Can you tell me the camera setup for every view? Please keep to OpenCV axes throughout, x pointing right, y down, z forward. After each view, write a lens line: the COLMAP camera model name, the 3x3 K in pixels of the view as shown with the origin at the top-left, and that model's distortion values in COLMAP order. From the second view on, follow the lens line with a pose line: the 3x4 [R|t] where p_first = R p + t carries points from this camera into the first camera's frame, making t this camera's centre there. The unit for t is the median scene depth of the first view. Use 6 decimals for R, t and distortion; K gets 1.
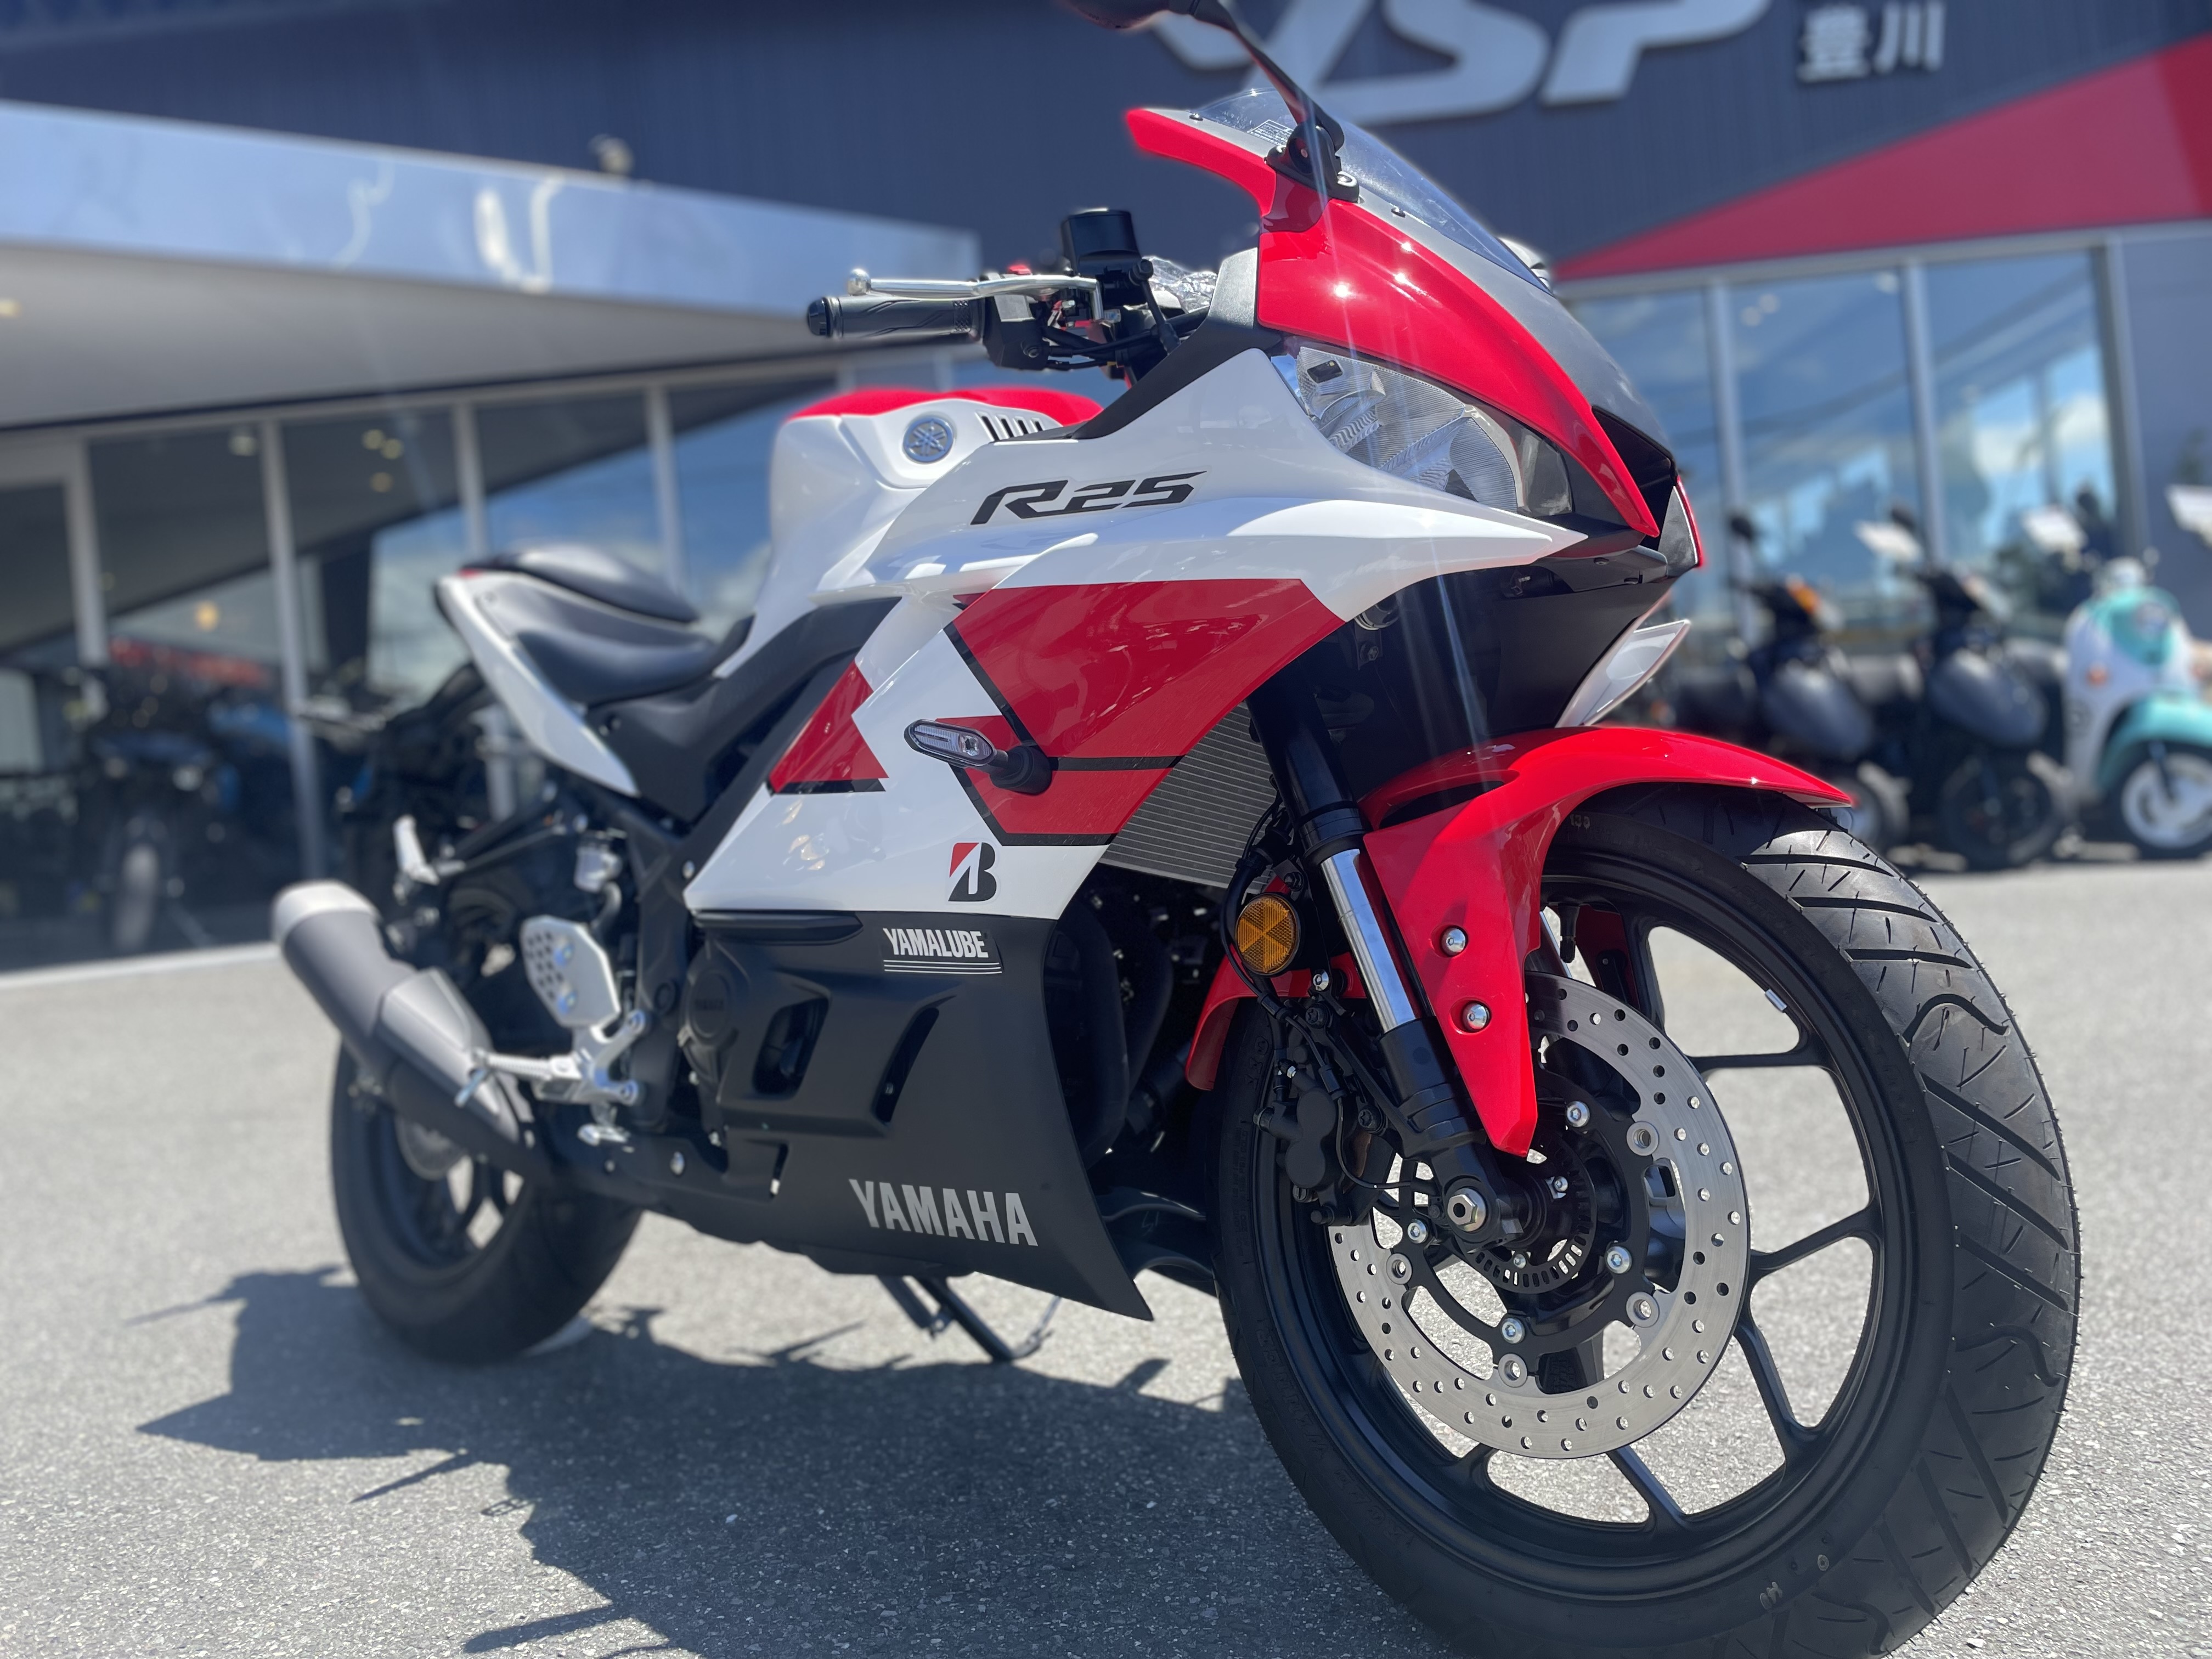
lens RADIAL K [[1666.5, 0, 1099.1], [0, 1666.5, 786.7], [0, 0, 1]] dist [0.117399, -0.001106]
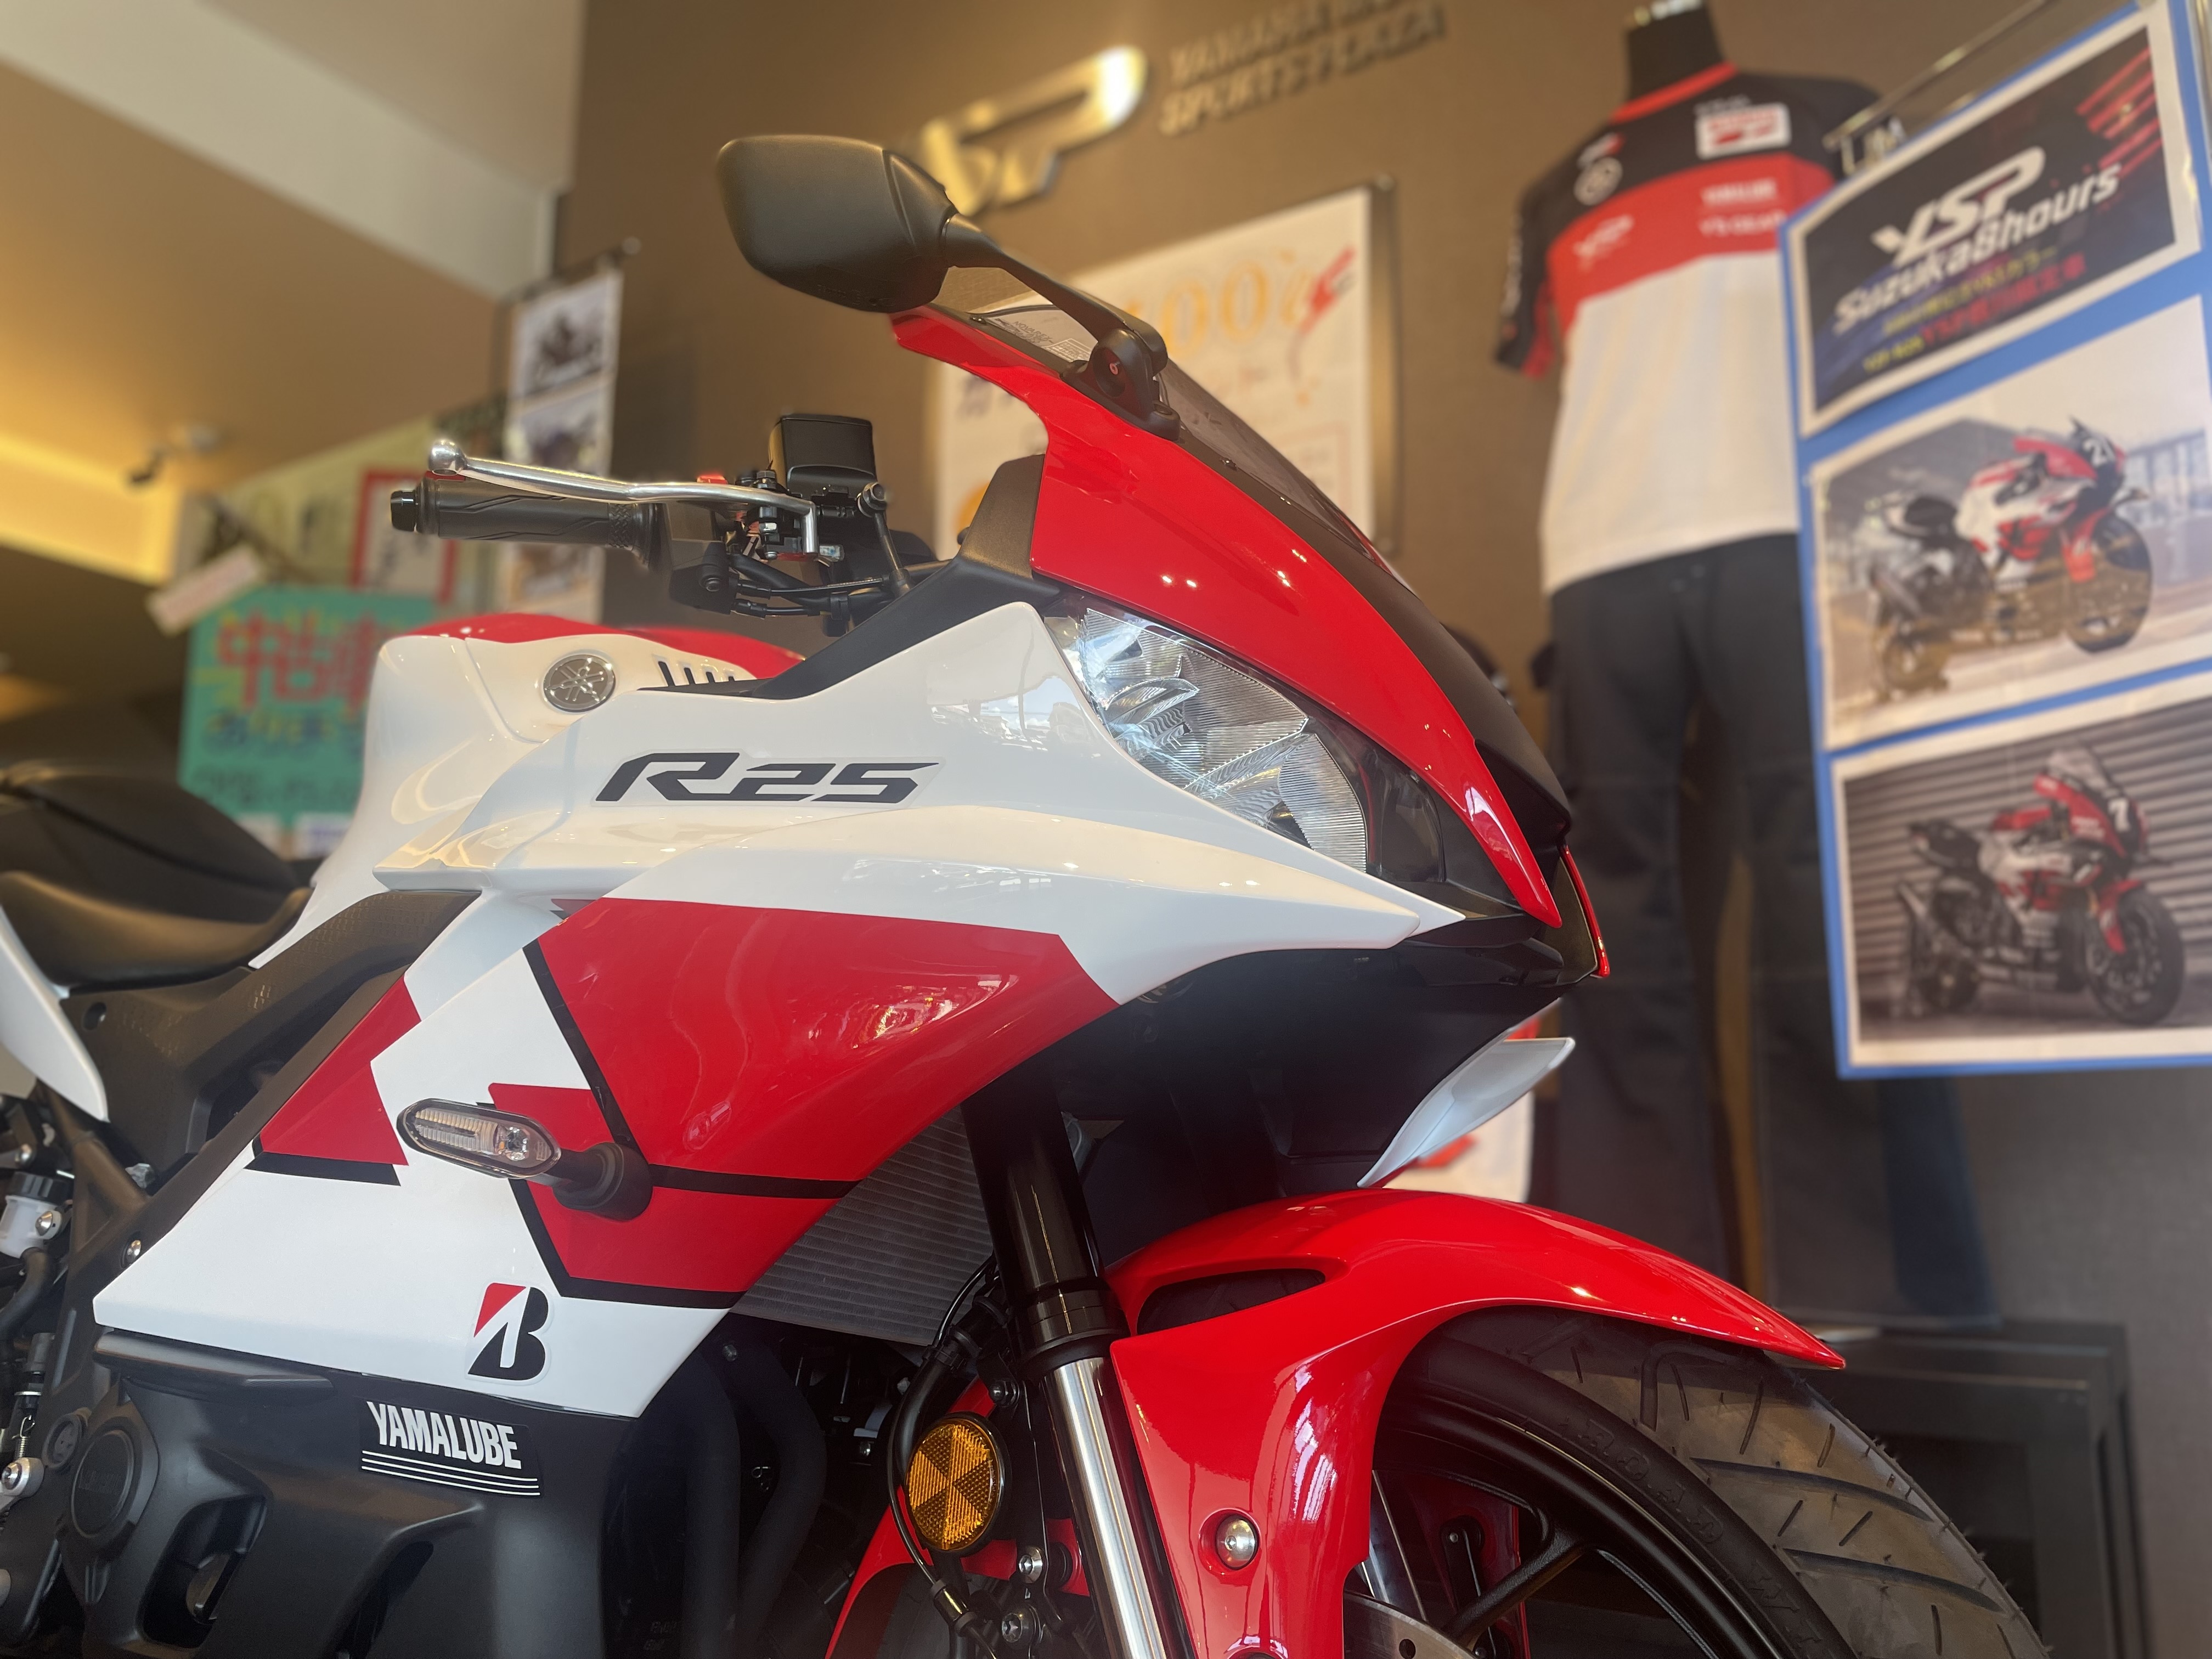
lens RADIAL K [[1666.5, 0, 1099.1], [0, 1666.5, 786.7], [0, 0, 1]] dist [0.117399, -0.001106]
pose [[0.985300, 0.110354, 0.130406, 0.038822], [-0.085475, 0.979394, -0.182978, -0.054187], [-0.147911, 0.169141, 0.974430, 0.297162]]
